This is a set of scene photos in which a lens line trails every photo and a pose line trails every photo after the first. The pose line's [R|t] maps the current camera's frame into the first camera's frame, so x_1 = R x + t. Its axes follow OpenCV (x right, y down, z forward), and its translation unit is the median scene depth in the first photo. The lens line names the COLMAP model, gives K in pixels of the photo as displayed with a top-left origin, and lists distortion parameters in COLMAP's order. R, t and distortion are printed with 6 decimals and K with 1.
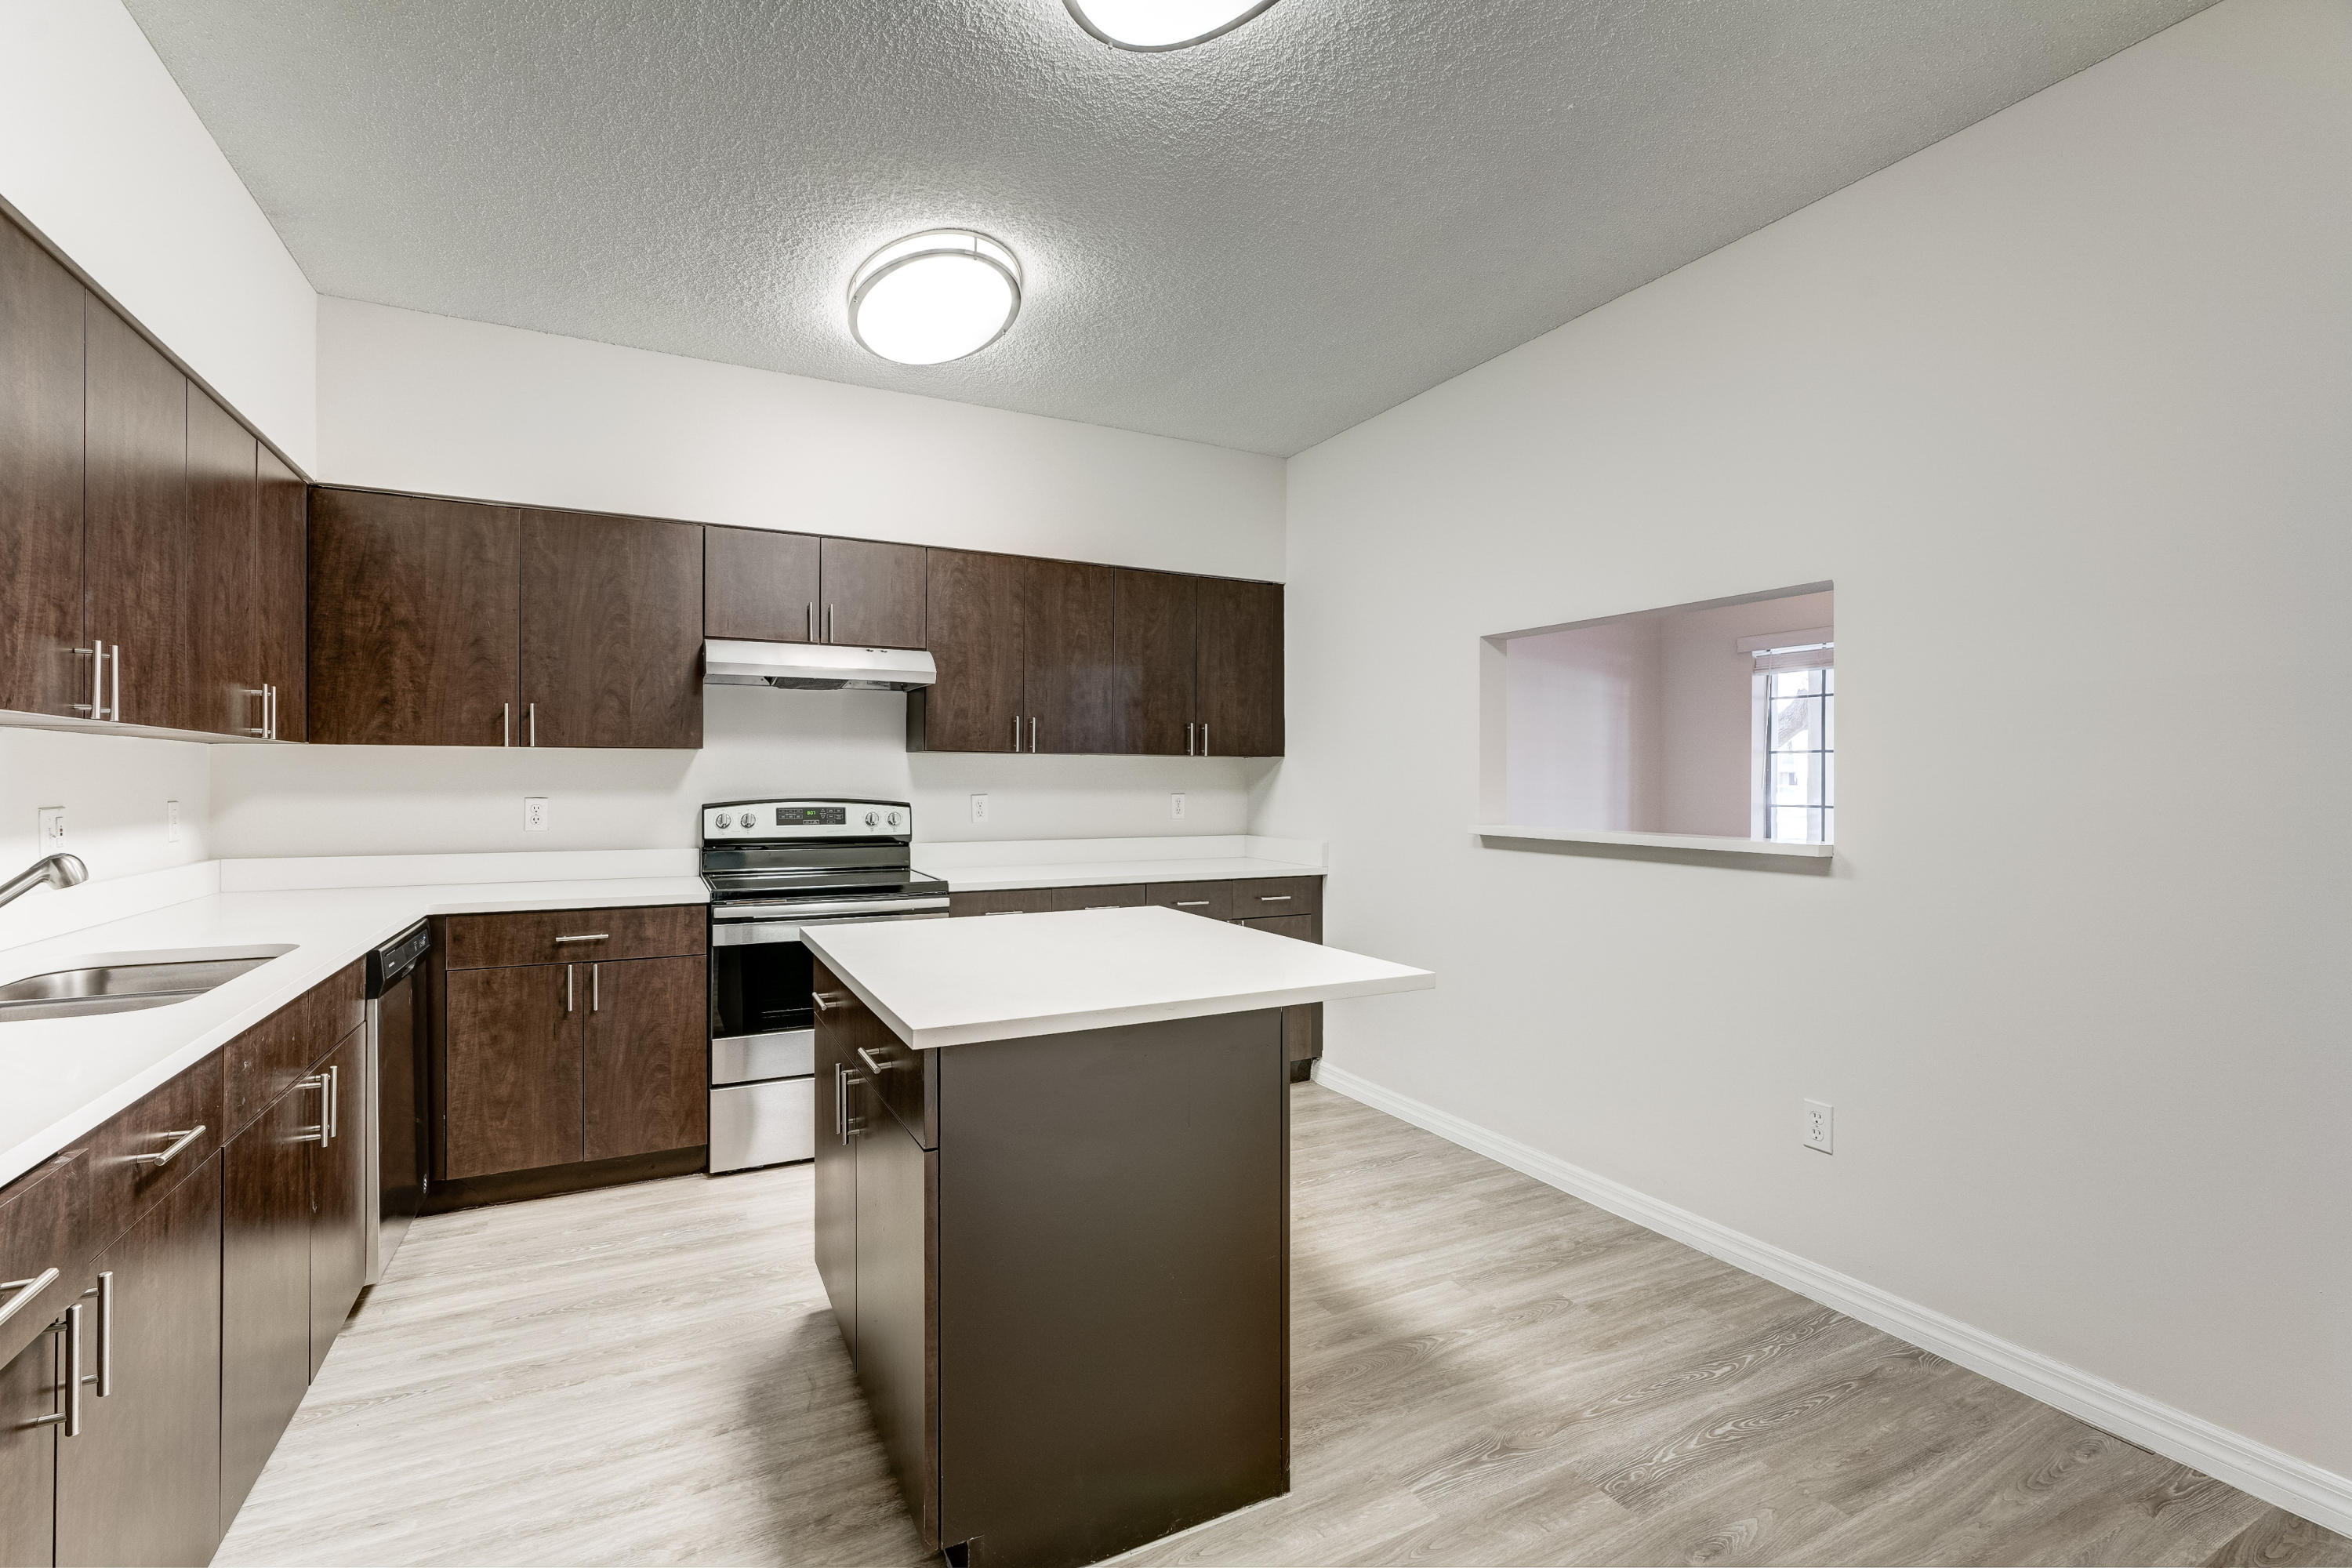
lens RADIAL K [[1044.6, 0, 1162.5], [0, 1044.6, 782.3], [0, 0, 1]] dist [-0.015201, 0.001715]
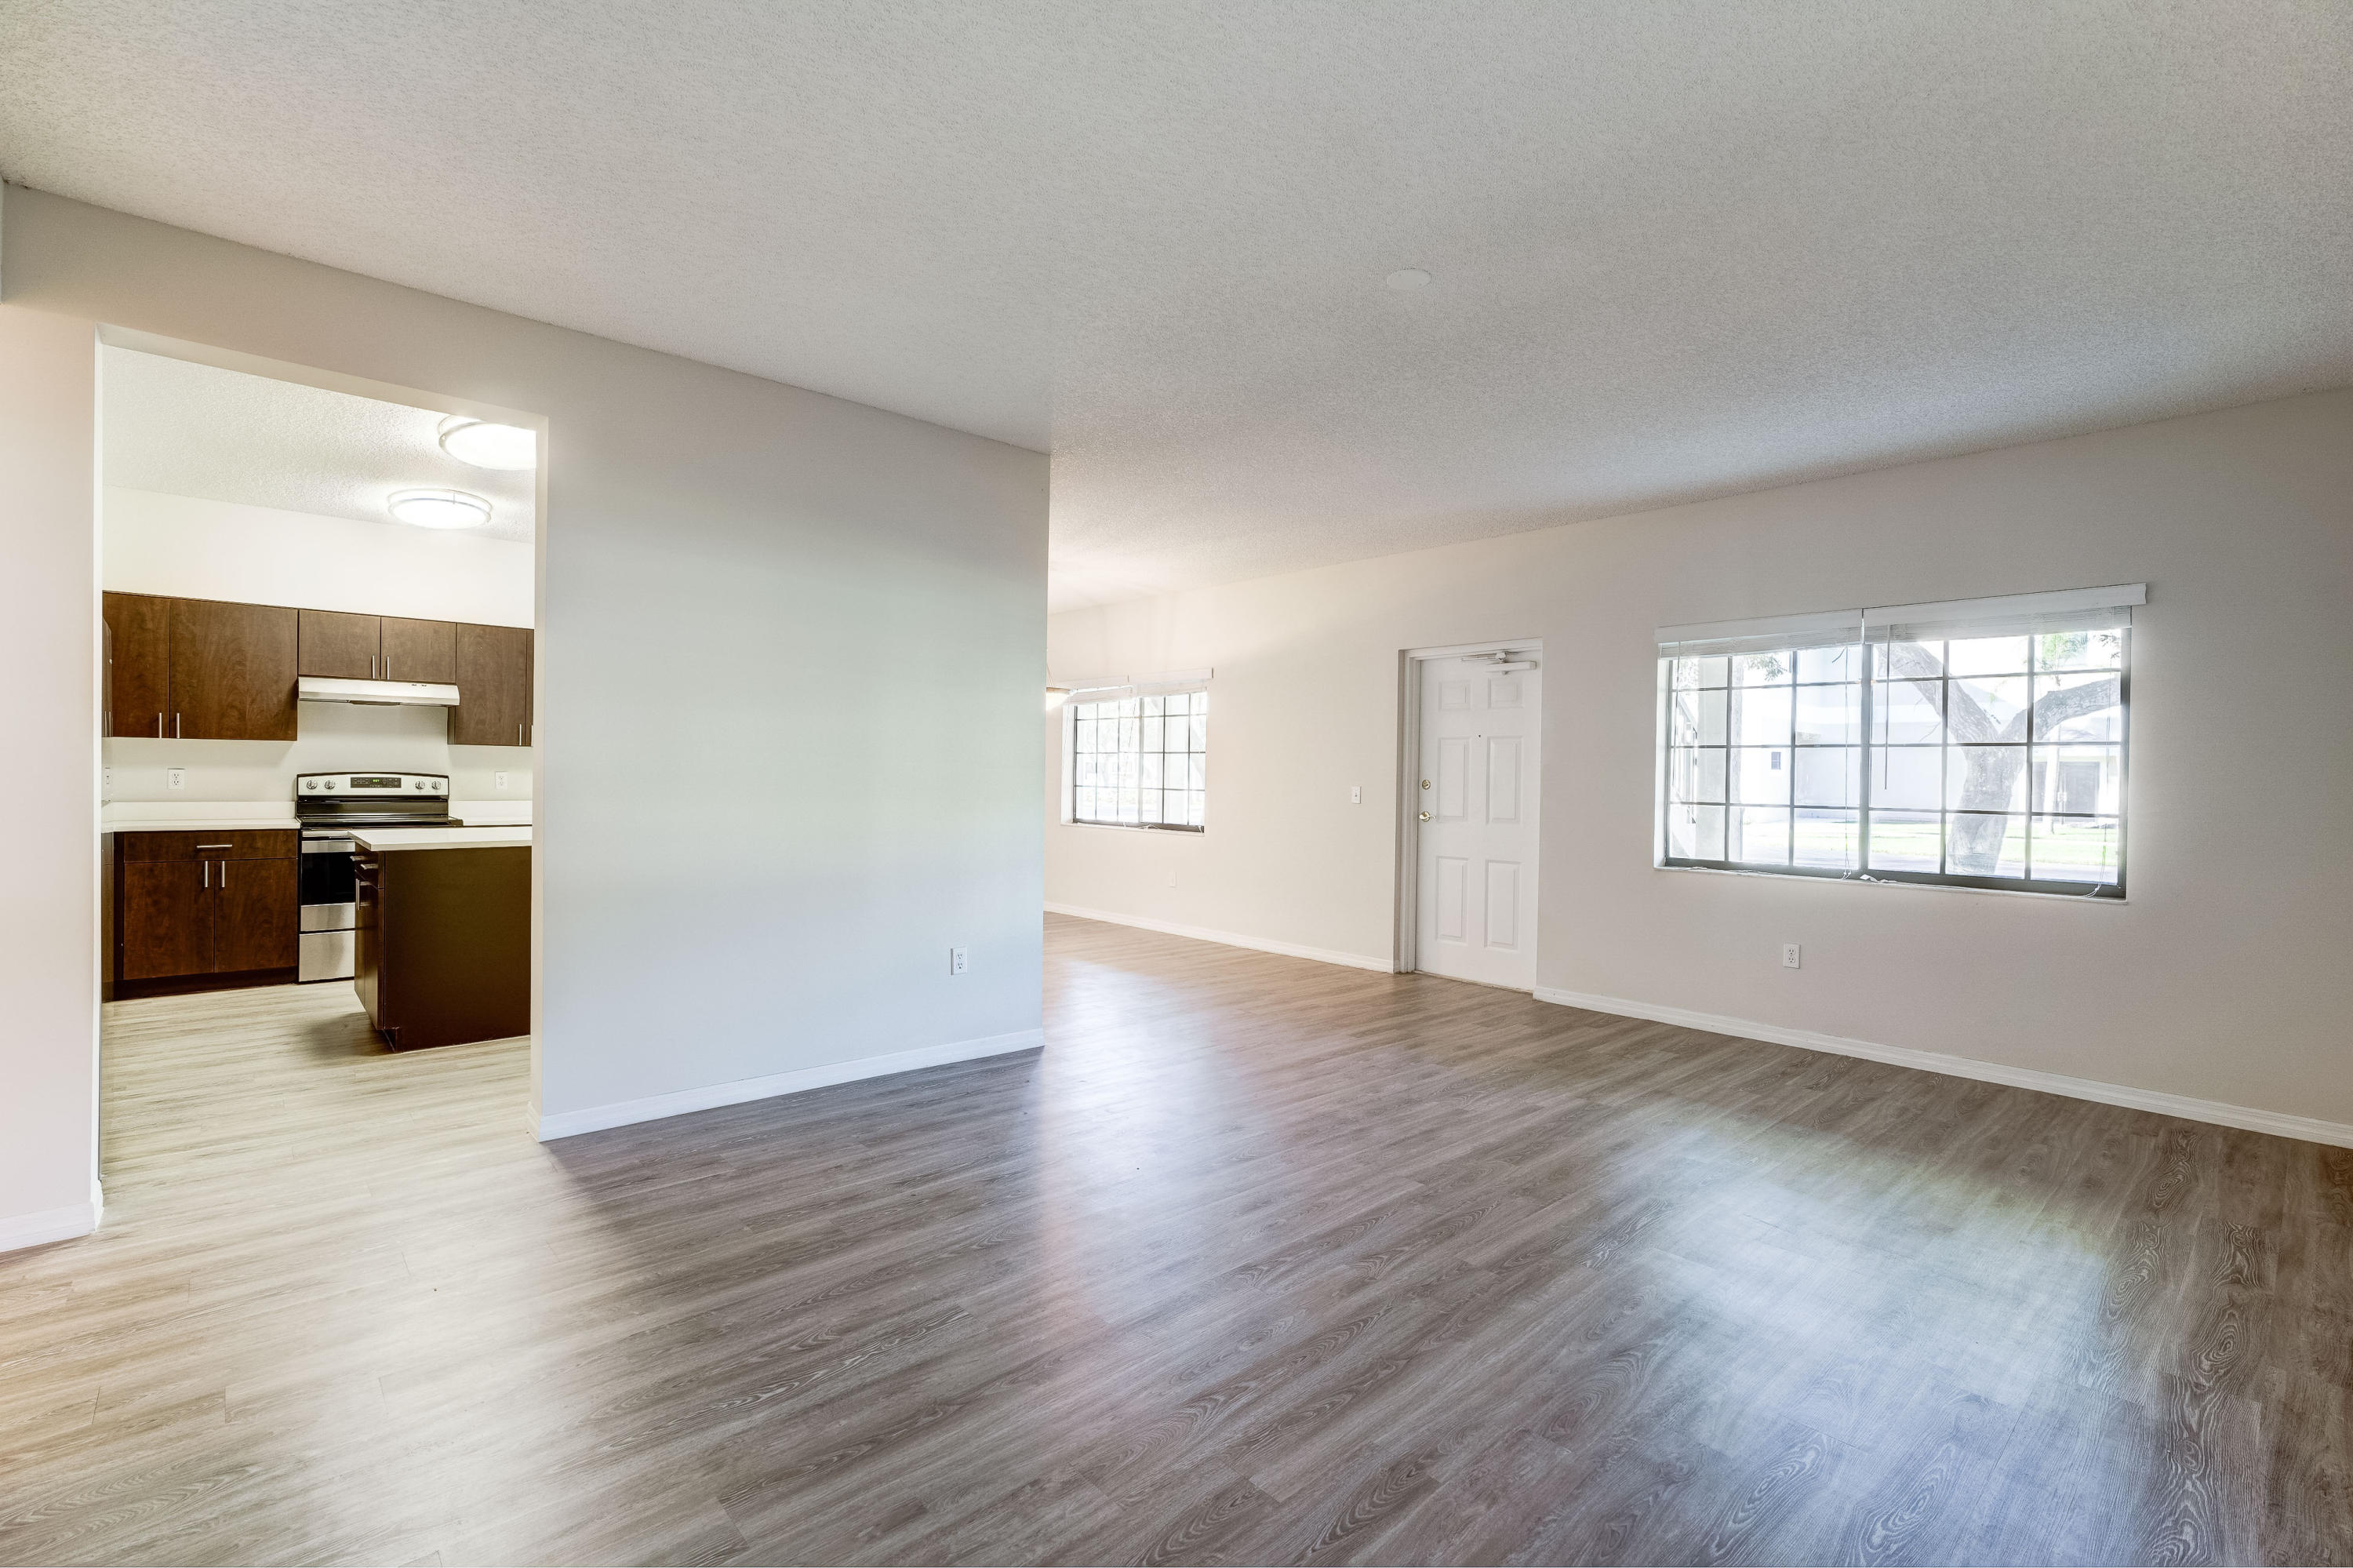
lens RADIAL K [[1045.0, 0, 1188.4], [0, 1045.0, 779.9], [0, 0, 1]] dist [-0.015201, 0.001715]
pose [[0.961114, 0.008753, 0.276013, 0.495430], [-0.010197, 0.999941, 0.003797, 0.010079], [-0.275964, -0.006463, 0.961146, -1.031522]]
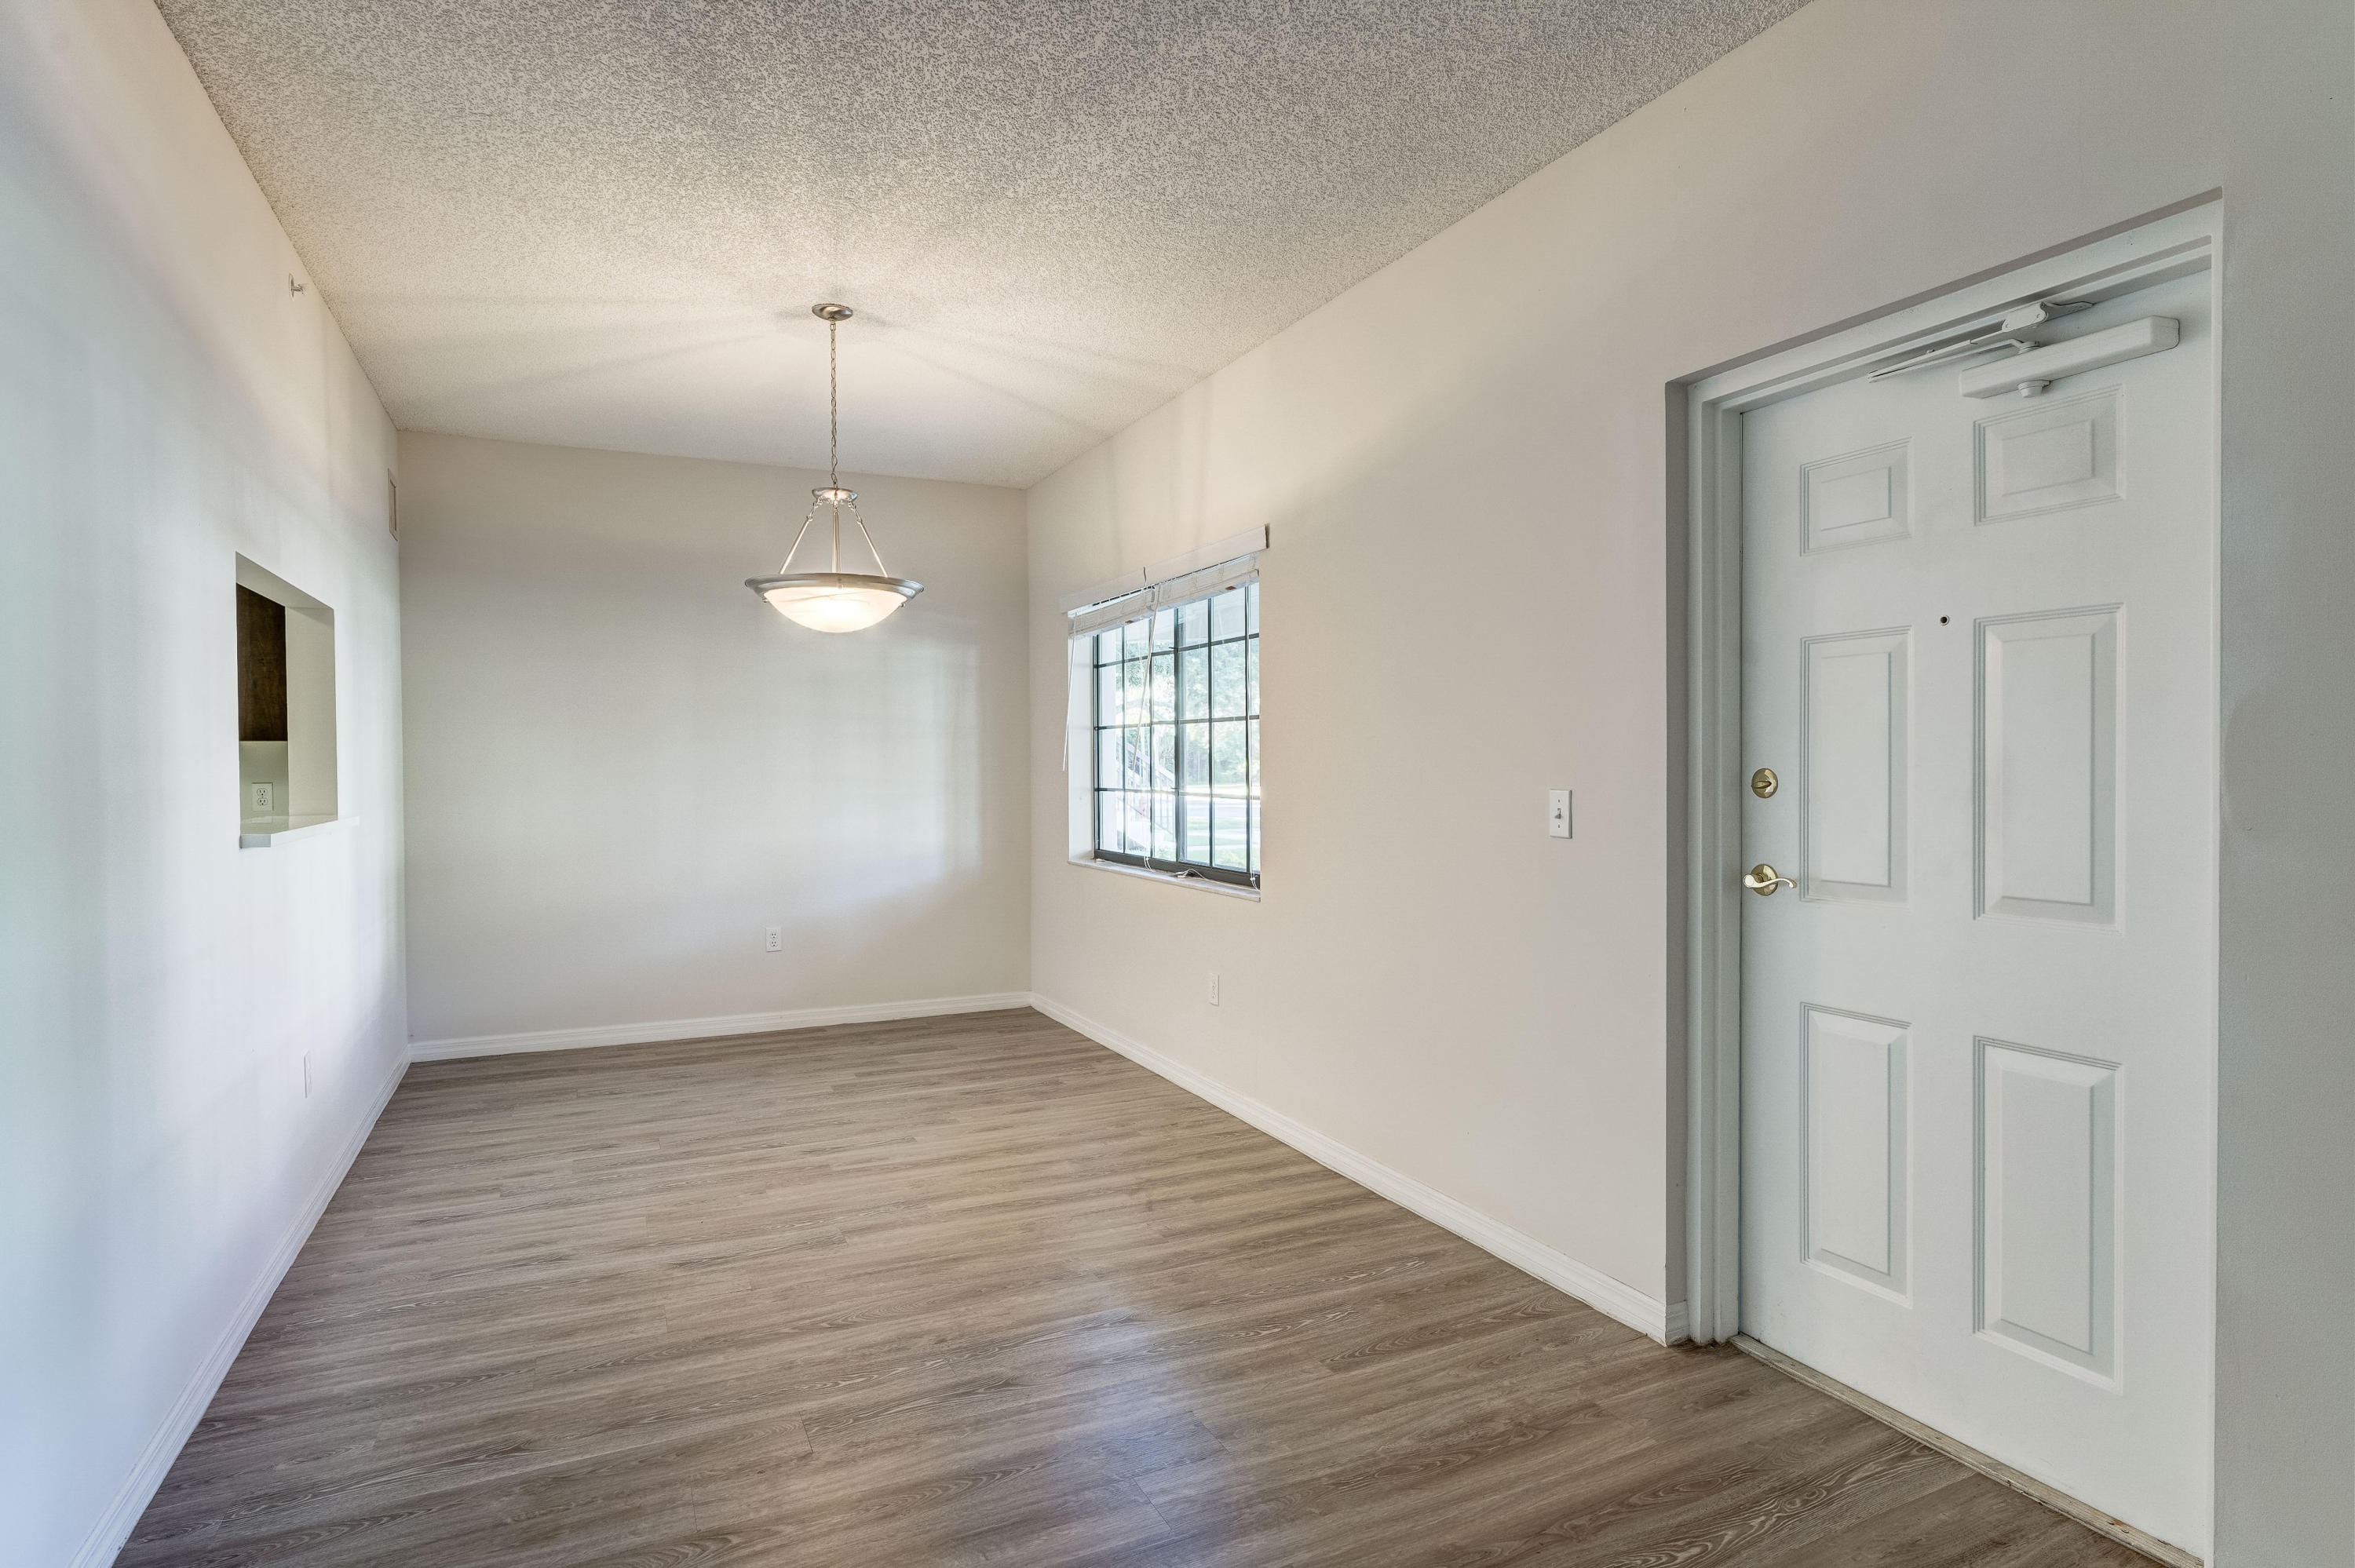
lens RADIAL K [[1227.8, 0, 1195.5], [0, 1227.8, 781.7], [0, 0, 1]] dist [-0.003136, 0.001156]
pose [[0.999939, -0.010697, -0.002722, 1.101543], [0.010733, 0.999848, 0.013724, 0.006810], [0.002575, -0.013752, 0.999902, -0.053863]]
